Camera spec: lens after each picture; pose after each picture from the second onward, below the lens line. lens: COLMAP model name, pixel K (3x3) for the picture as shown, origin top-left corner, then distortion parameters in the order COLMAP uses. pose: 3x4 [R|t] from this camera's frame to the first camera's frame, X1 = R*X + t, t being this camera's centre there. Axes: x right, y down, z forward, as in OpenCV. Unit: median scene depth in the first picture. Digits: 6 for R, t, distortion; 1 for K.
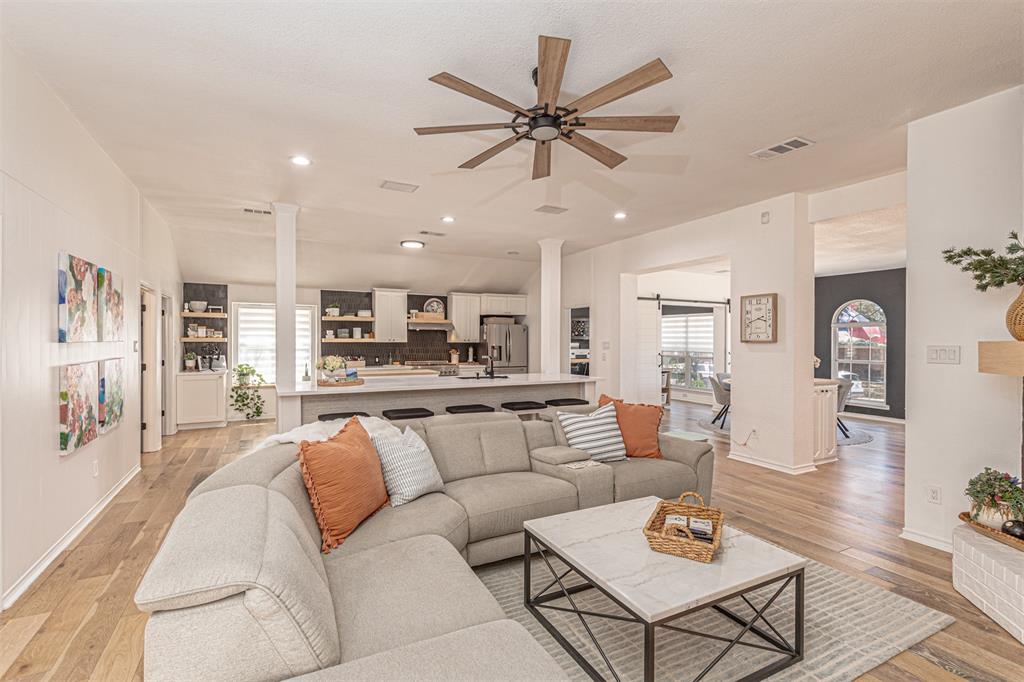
lens RADIAL K [[464.4, 0, 506.6], [0, 464.4, 343.7], [0, 0, 1]] dist [0.000395, 0.000059]
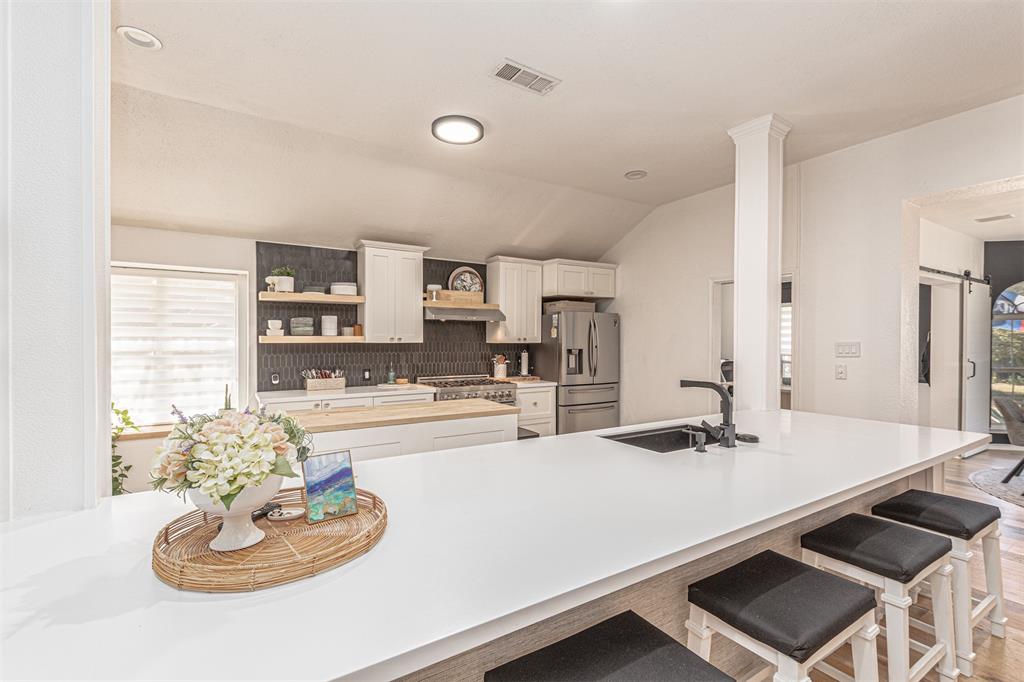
lens RADIAL K [[455.9, 0, 513.3], [0, 455.9, 343.8], [0, 0, 1]] dist [0.002693, 0.000321]
pose [[0.996148, -0.001260, 0.087676, -0.154053], [0.000999, 0.999995, 0.003017, -0.003654], [-0.087679, -0.002917, 0.996144, 0.449842]]
